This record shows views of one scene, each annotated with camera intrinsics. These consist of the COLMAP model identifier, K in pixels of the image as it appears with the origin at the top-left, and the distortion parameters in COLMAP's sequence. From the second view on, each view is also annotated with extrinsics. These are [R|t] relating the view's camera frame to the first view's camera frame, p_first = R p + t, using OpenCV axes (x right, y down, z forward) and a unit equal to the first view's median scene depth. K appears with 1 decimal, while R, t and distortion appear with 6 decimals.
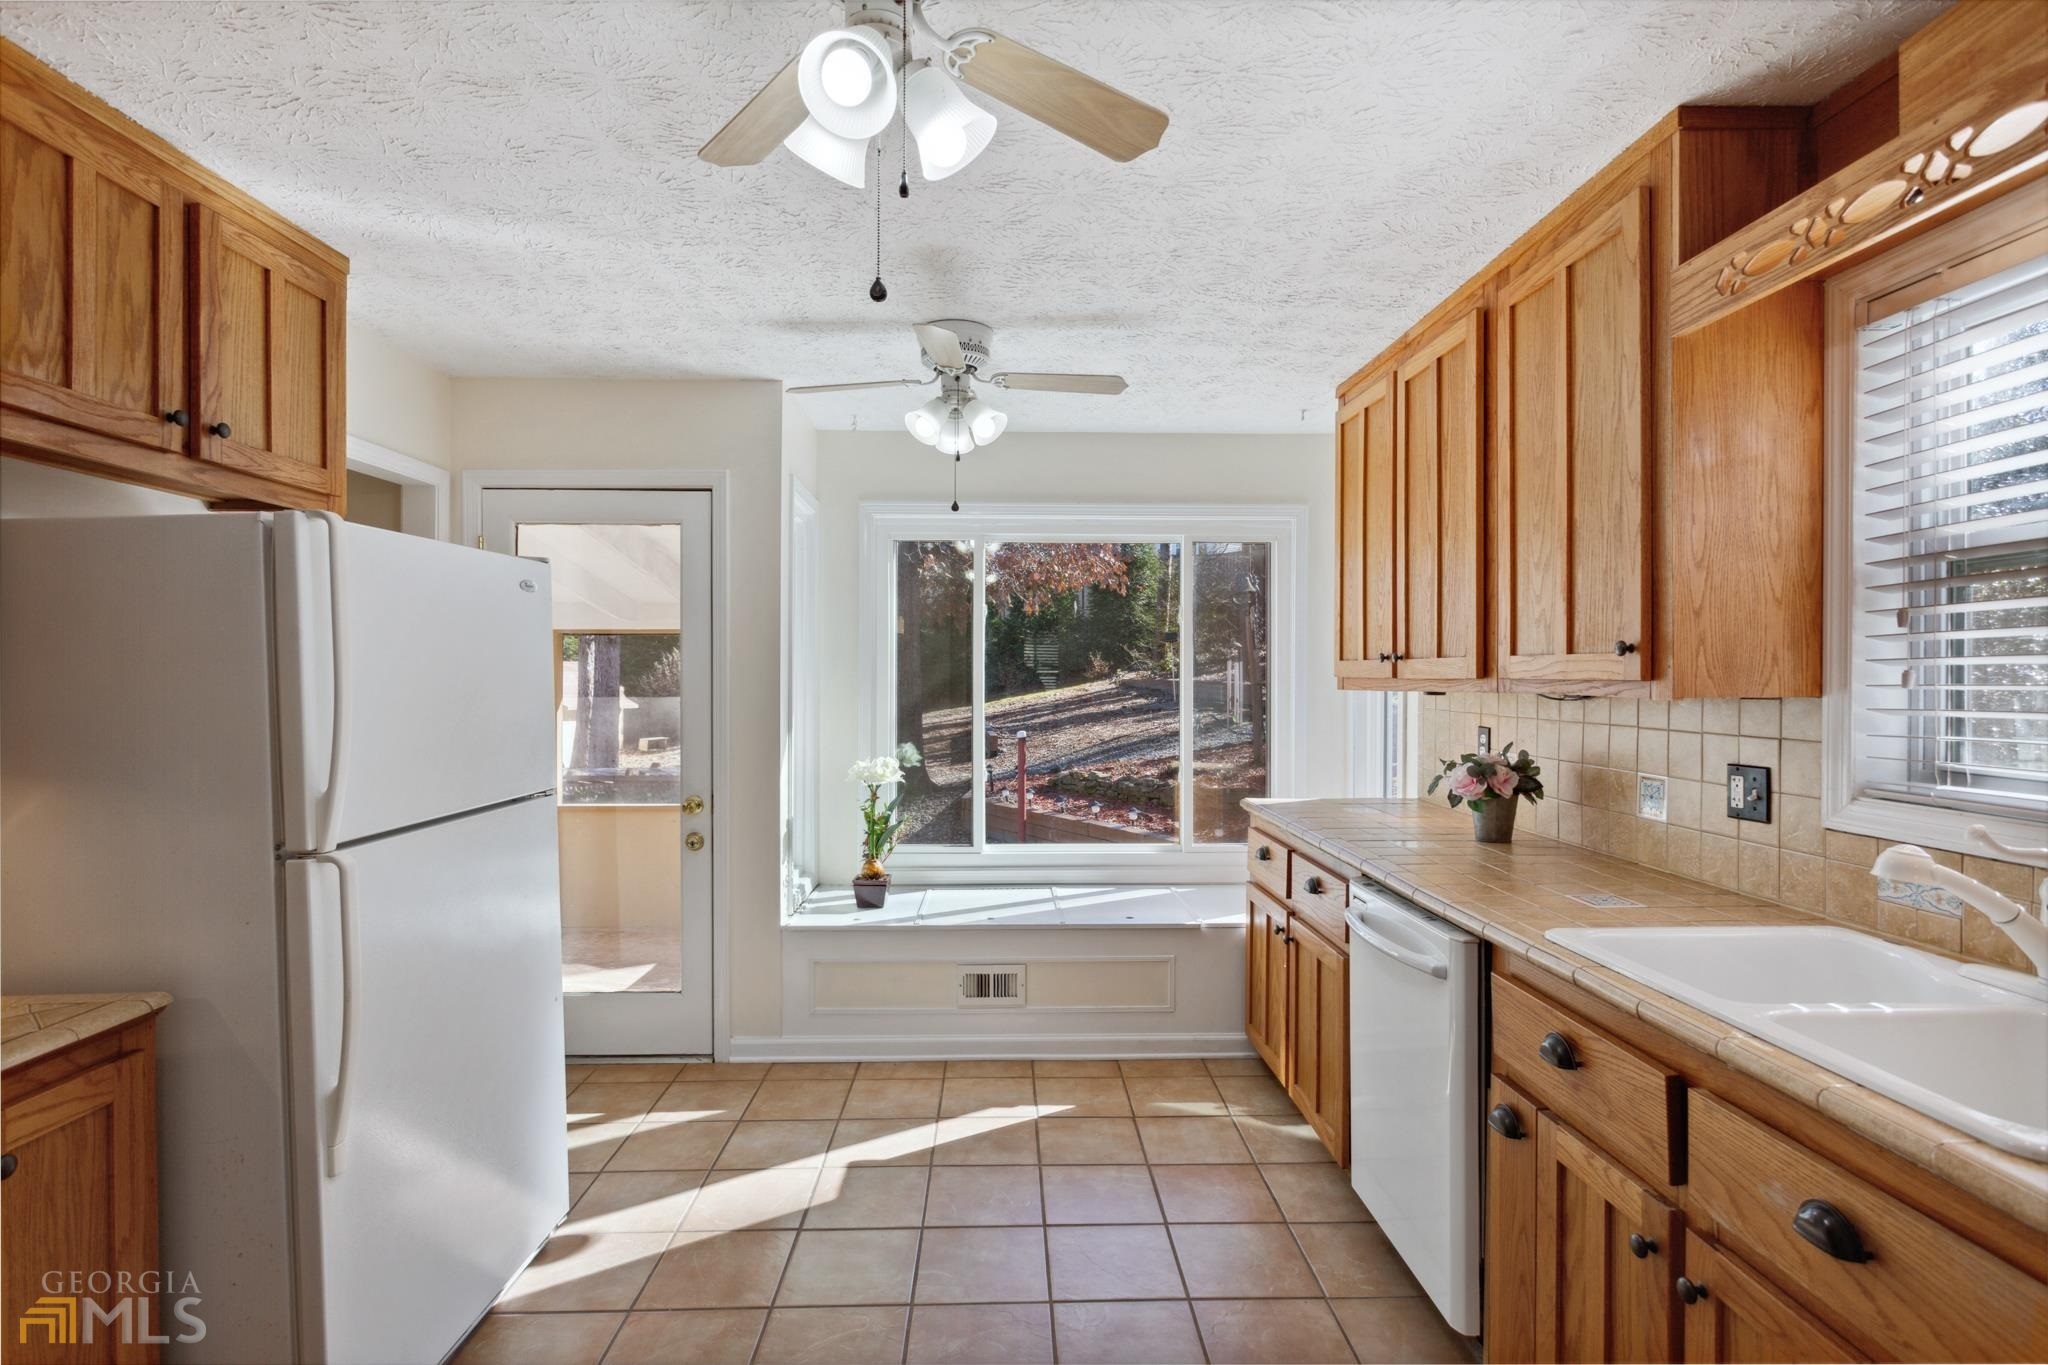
lens RADIAL K [[1020.7, 0, 1033.7], [0, 1020.7, 675.1], [0, 0, 1]] dist [-0.004248, 0.008151]
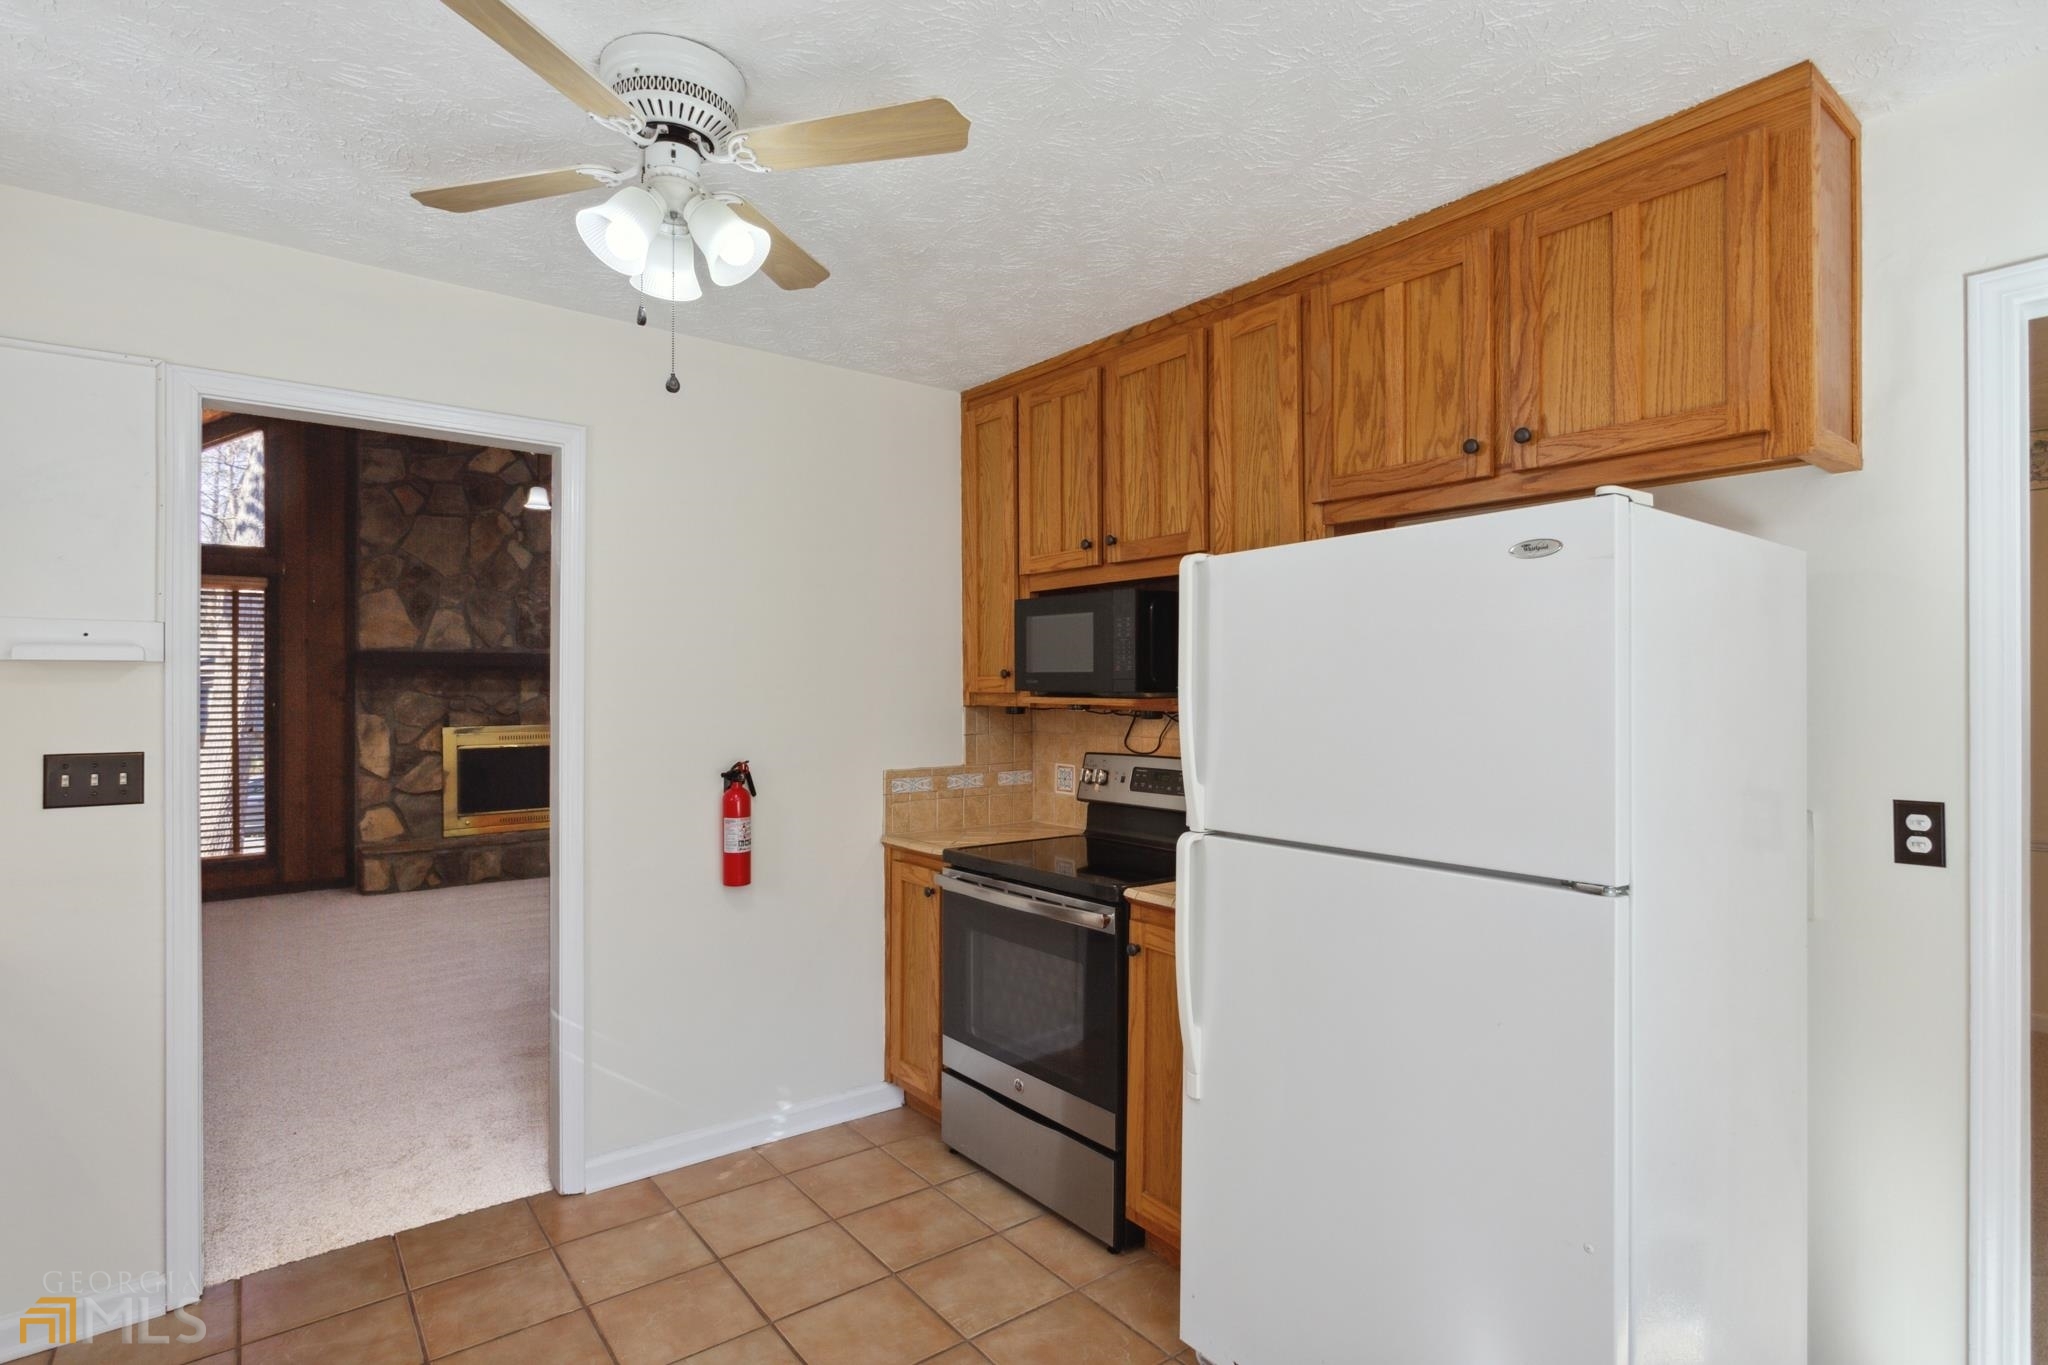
lens RADIAL K [[1020.7, 0, 1033.0], [0, 1020.7, 685.7], [0, 0, 1]] dist [-0.004248, 0.008151]
pose [[-0.804855, 0.000727, -0.593471, 0.158963], [-0.000216, 0.999999, 0.001518, -0.002638], [0.593471, 0.001350, -0.804854, 1.512785]]
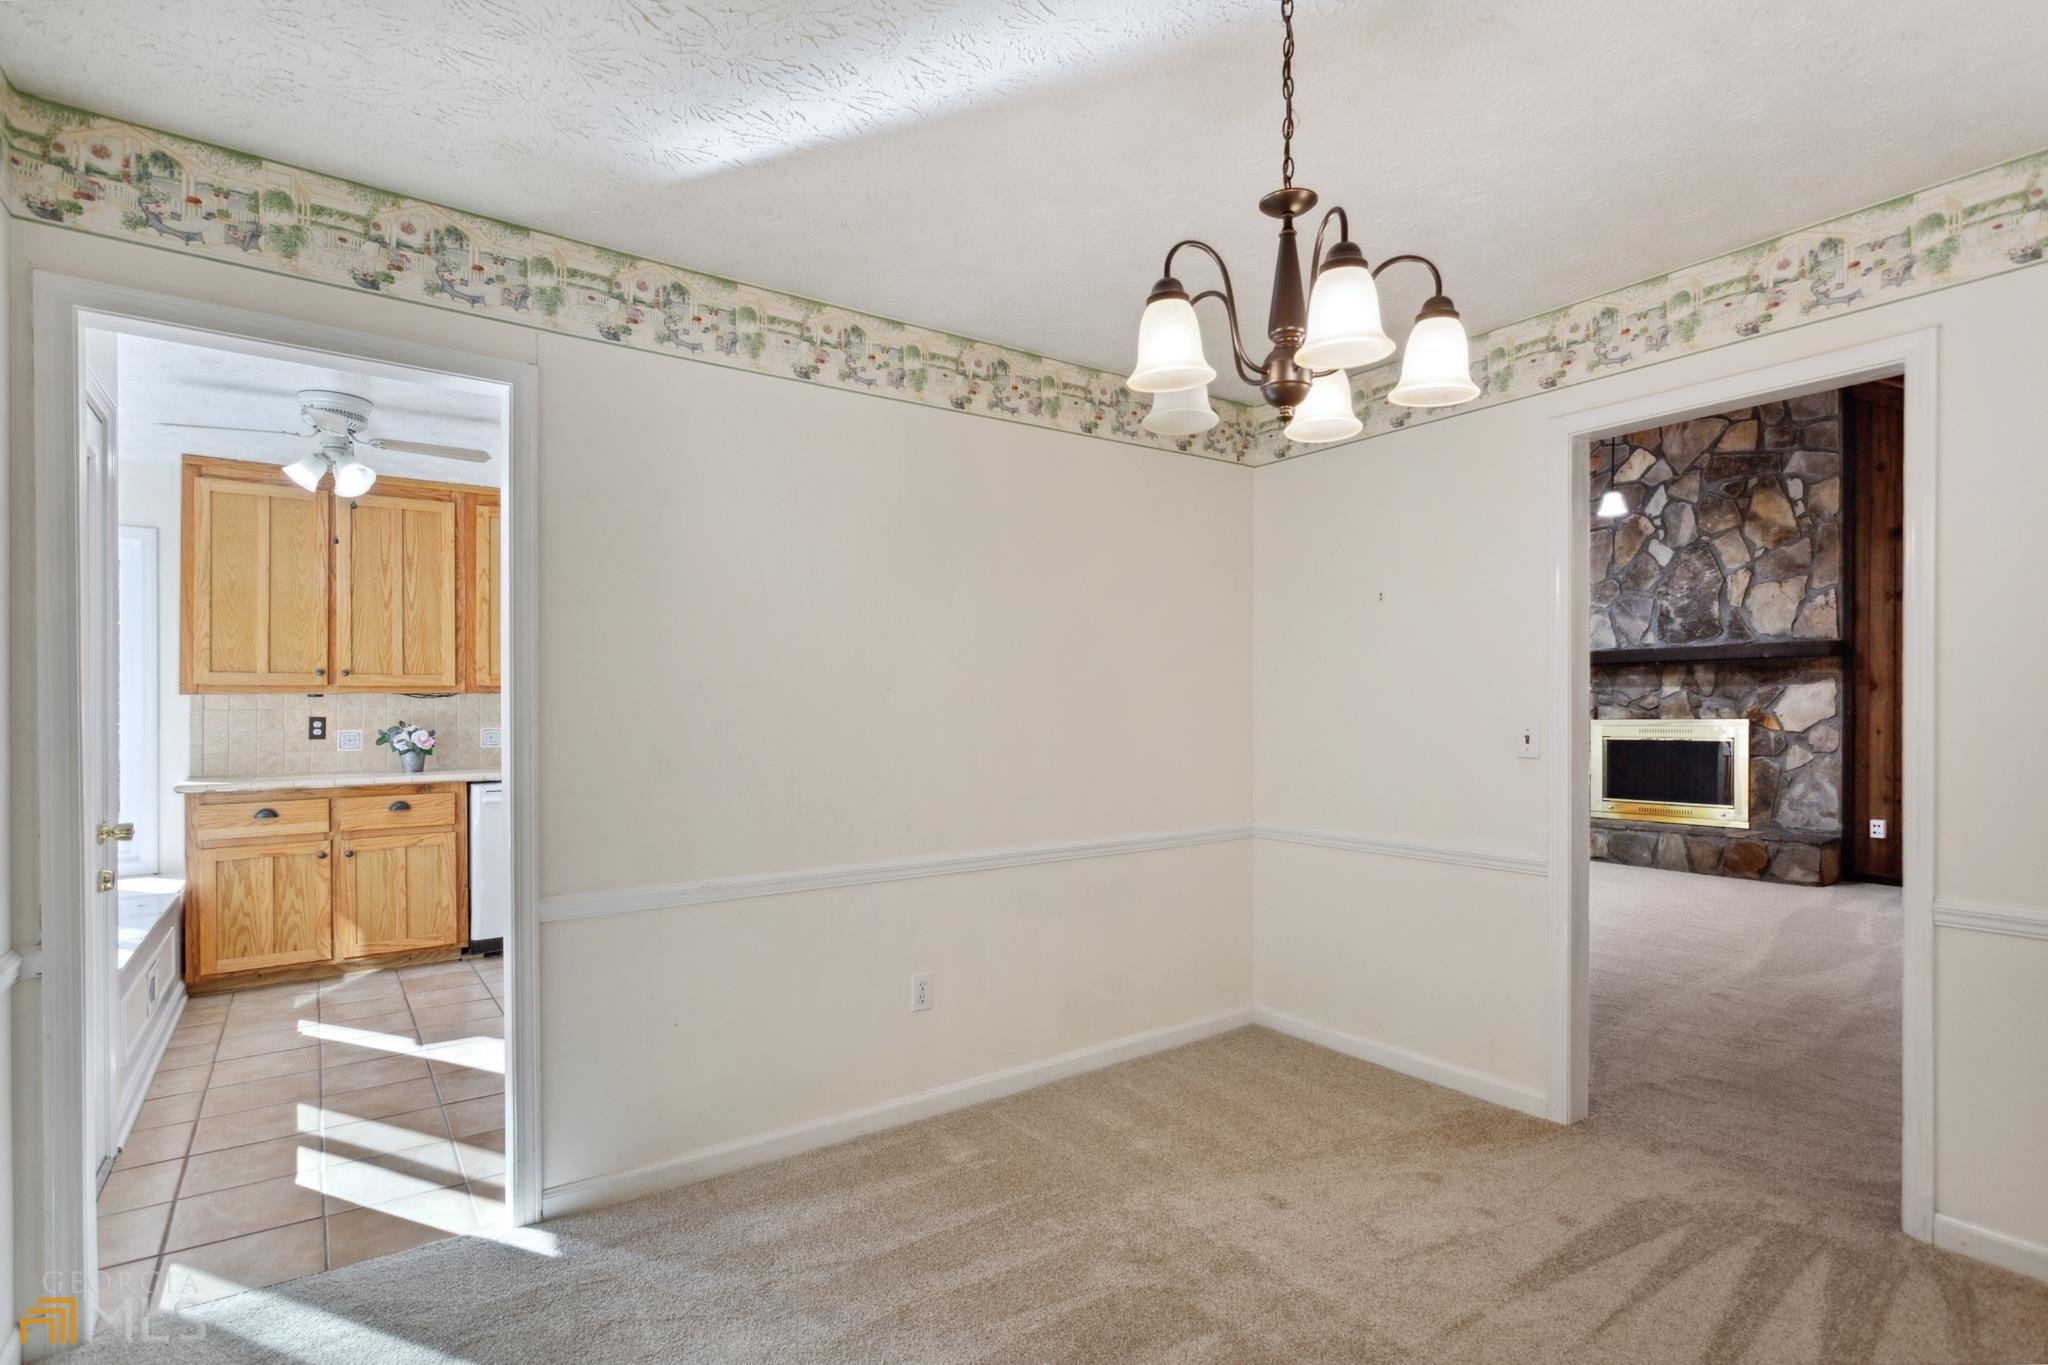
lens RADIAL K [[1020.7, 0, 1032.6], [0, 1020.7, 714.9], [0, 0, 1]] dist [-0.004248, 0.008151]
pose [[-0.563060, -0.000426, 0.826416, -2.382618], [0.011912, 0.999892, 0.008631, 0.071916], [-0.826330, 0.014704, -0.562994, 1.502192]]
